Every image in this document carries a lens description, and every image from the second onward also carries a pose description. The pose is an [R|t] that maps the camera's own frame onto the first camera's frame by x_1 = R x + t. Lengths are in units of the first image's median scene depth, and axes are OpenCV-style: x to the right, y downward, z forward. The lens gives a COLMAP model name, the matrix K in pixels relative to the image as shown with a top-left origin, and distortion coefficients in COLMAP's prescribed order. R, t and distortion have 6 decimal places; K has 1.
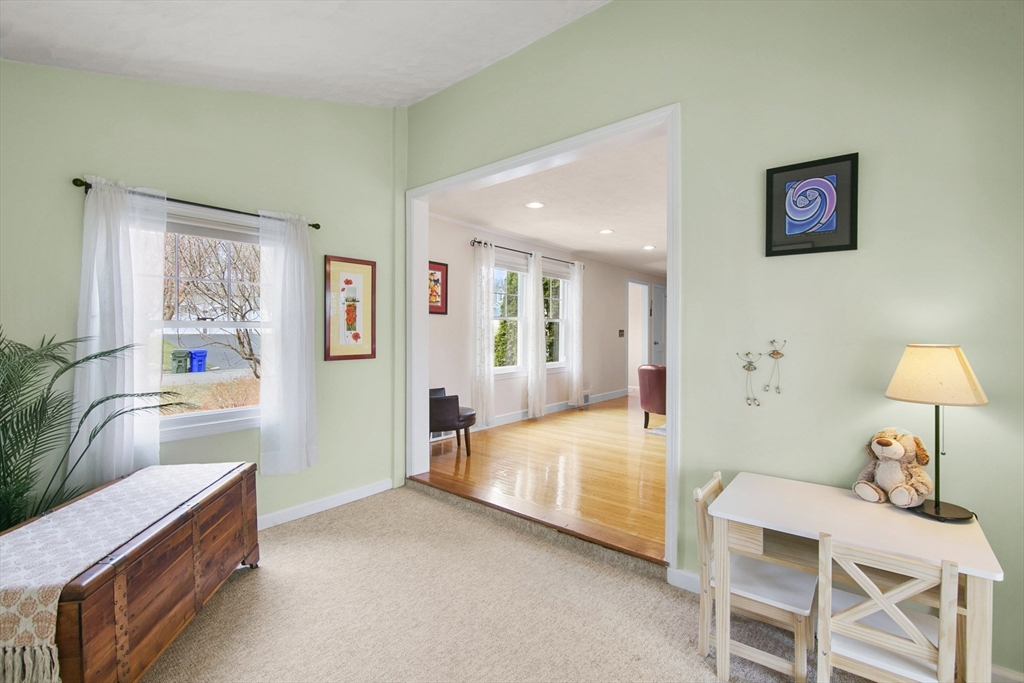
lens RADIAL K [[447.2, 0, 512.4], [0, 447.2, 338.1], [0, 0, 1]] dist [-0.011530, -0.000303]
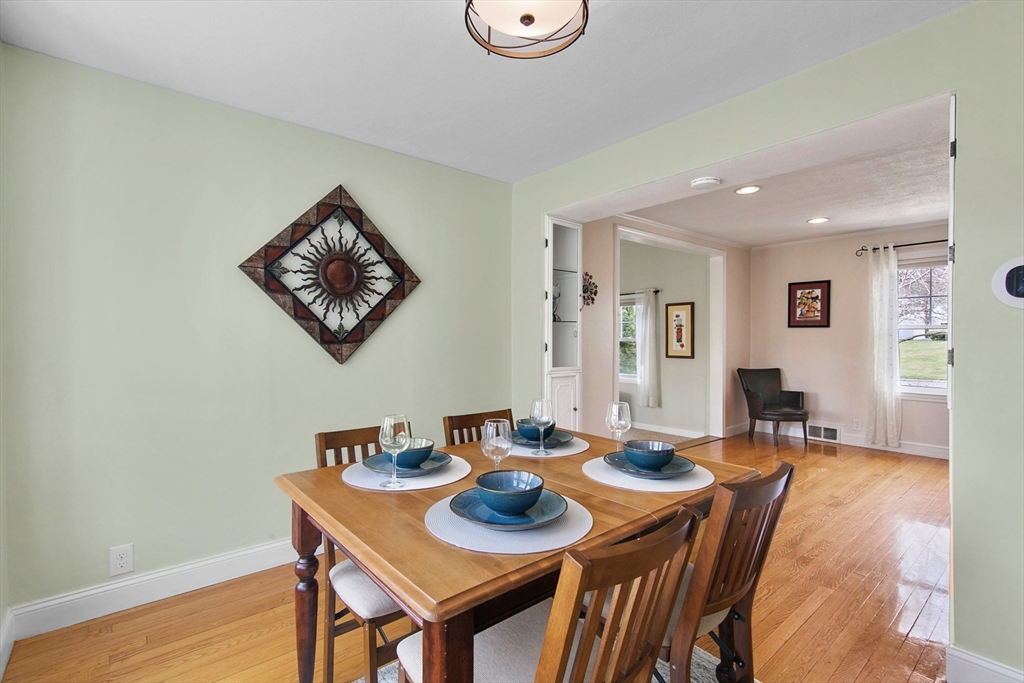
lens RADIAL K [[465.0, 0, 512.5], [0, 465.0, 340.3], [0, 0, 1]] dist [0.001263, -0.000087]
pose [[-0.193913, 0.005556, -0.981003, 1.624118], [-0.009588, 0.999925, 0.007558, -0.033283], [0.980972, 0.010871, -0.193845, 0.696844]]
